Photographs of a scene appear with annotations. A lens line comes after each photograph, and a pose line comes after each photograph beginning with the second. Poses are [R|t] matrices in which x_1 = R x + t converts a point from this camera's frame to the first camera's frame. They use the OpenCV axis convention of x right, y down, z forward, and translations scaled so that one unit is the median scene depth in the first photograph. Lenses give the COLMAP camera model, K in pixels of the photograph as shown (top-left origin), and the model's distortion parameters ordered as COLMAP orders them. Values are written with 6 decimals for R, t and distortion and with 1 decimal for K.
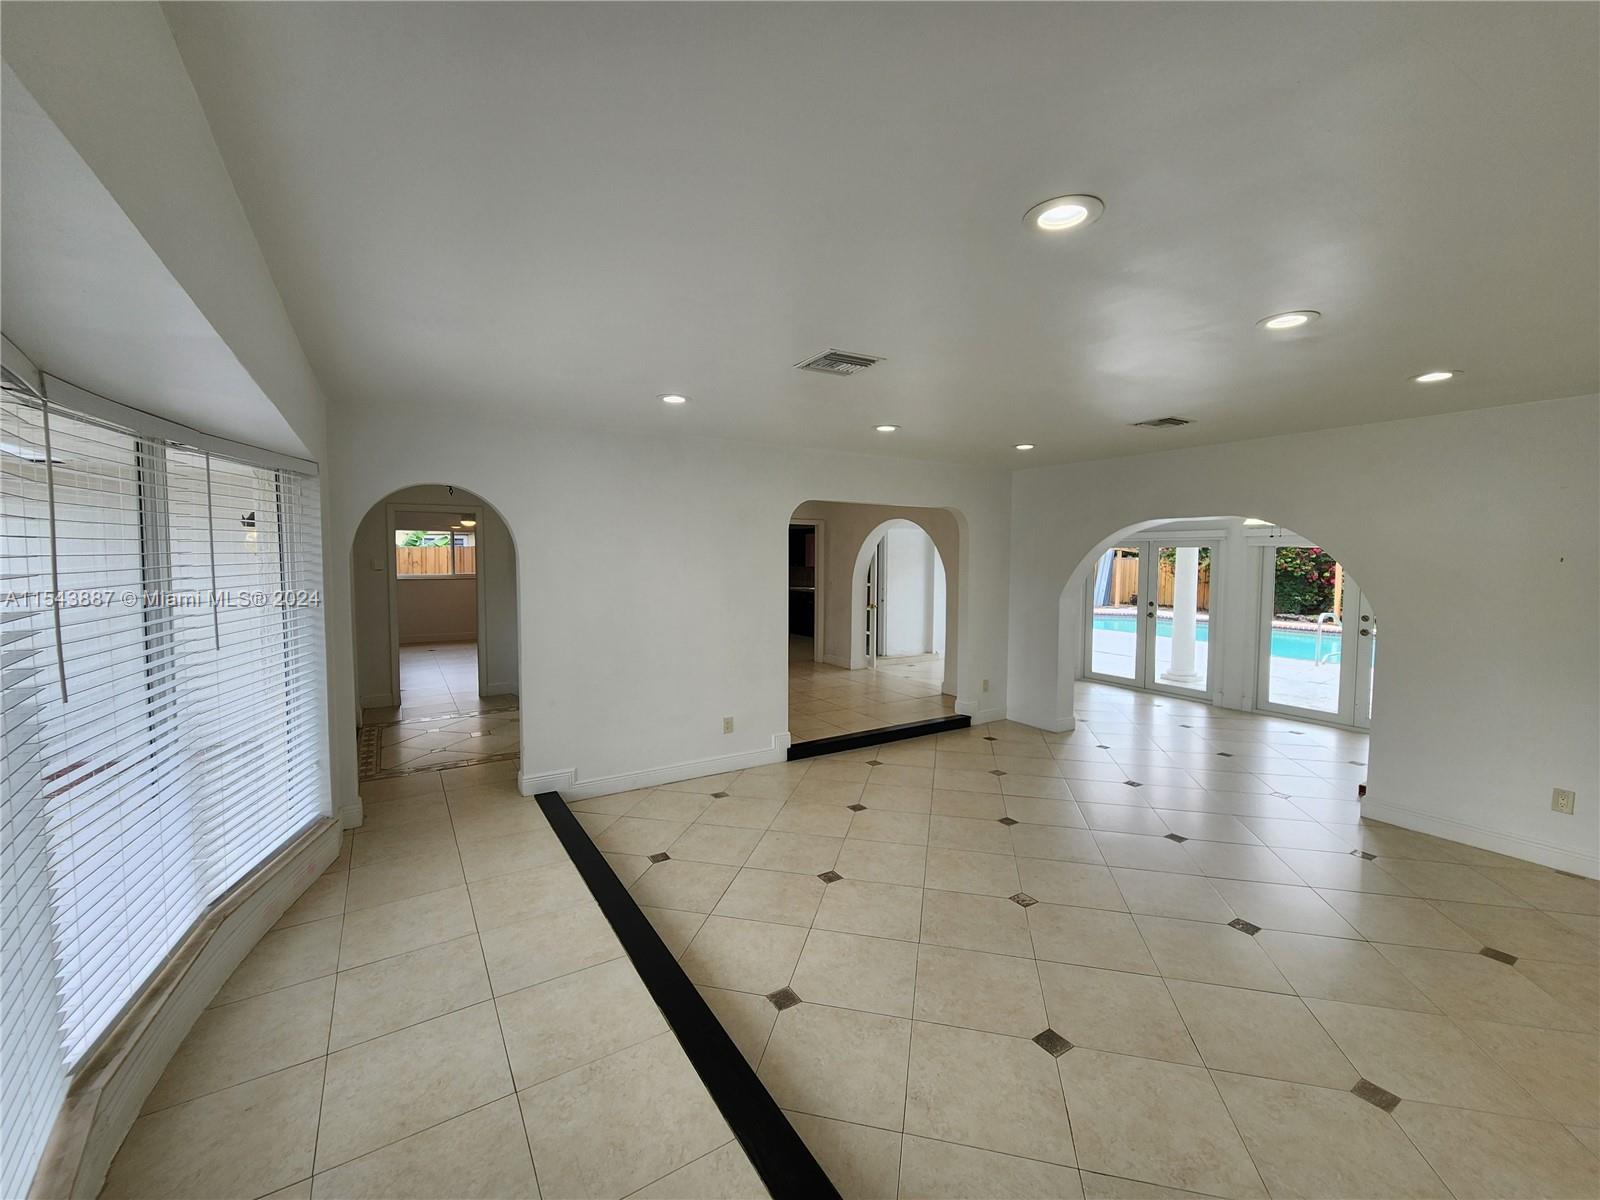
lens RADIAL K [[655.3, 0, 797.4], [0, 655.3, 599.5], [0, 0, 1]] dist [0.006254, -0.002983]
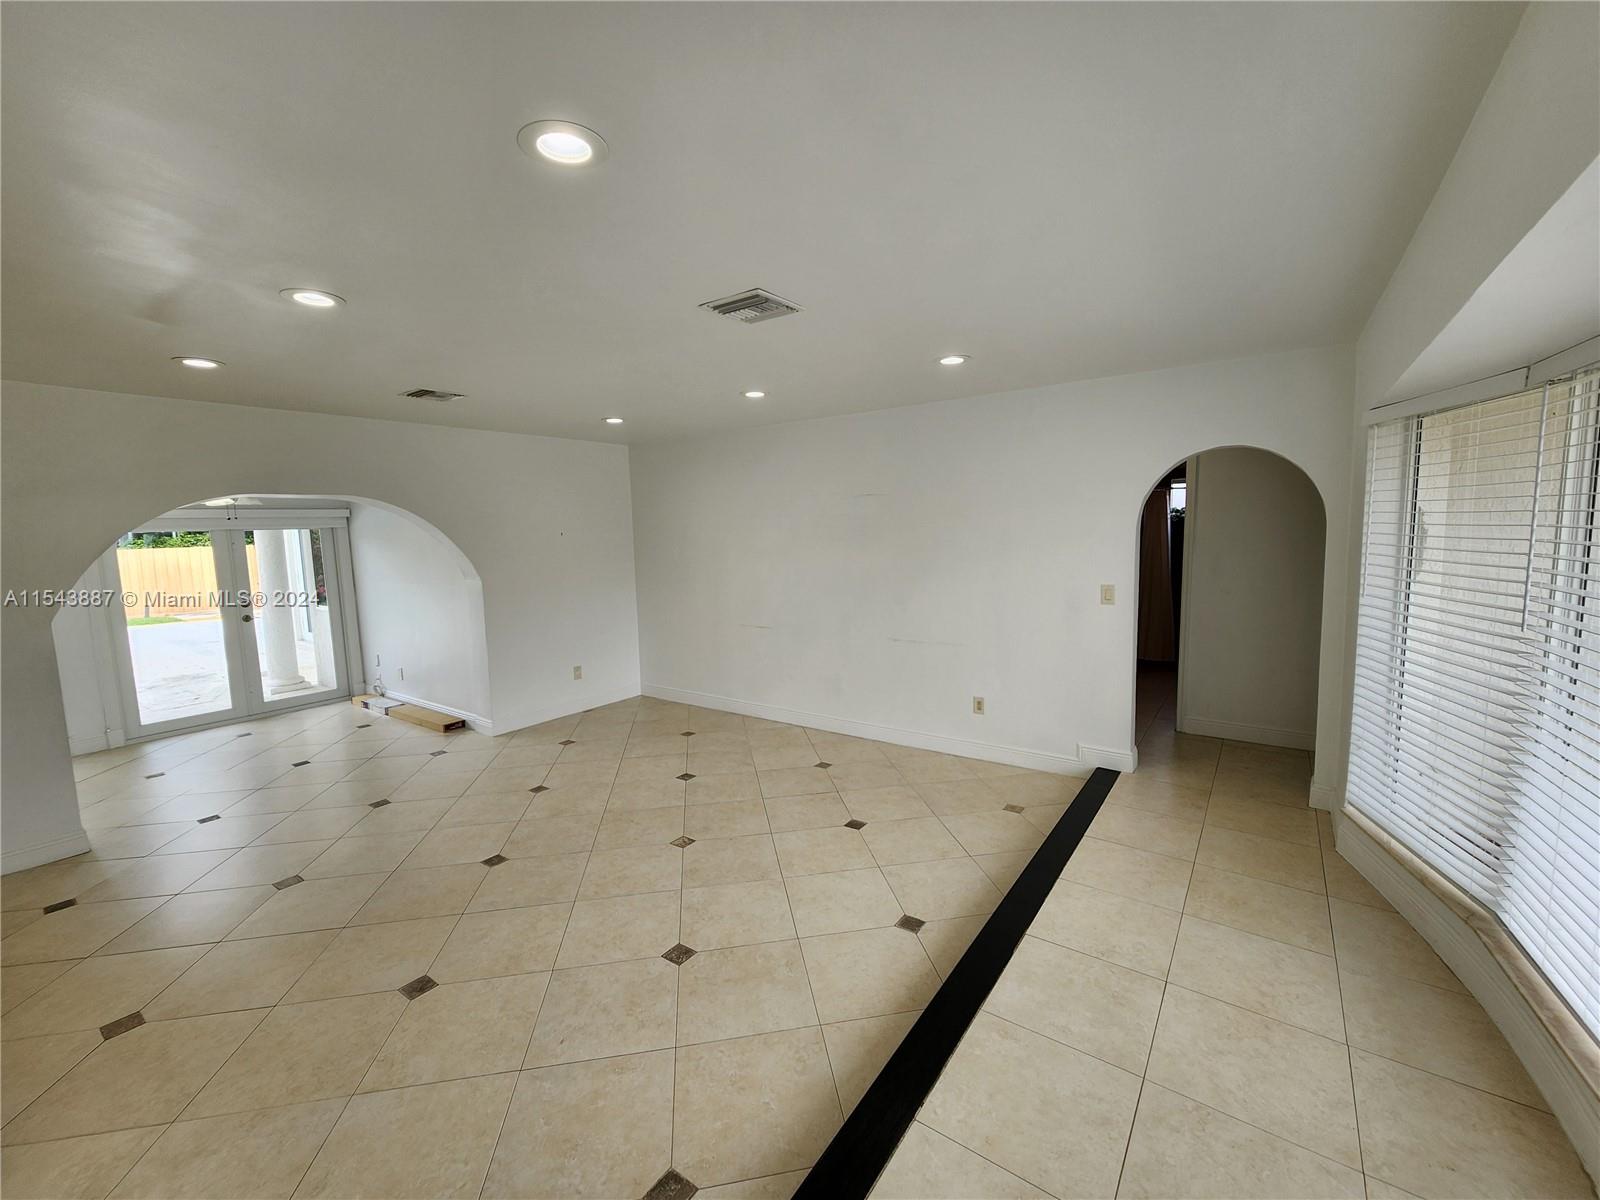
lens RADIAL K [[655.3, 0, 809.3], [0, 655.3, 588.0], [0, 0, 1]] dist [0.006254, -0.002983]
pose [[-0.389572, -0.079553, 0.917554, -0.733721], [0.086480, 0.988701, 0.122439, -0.085402], [-0.916927, 0.127049, -0.378291, 1.186501]]
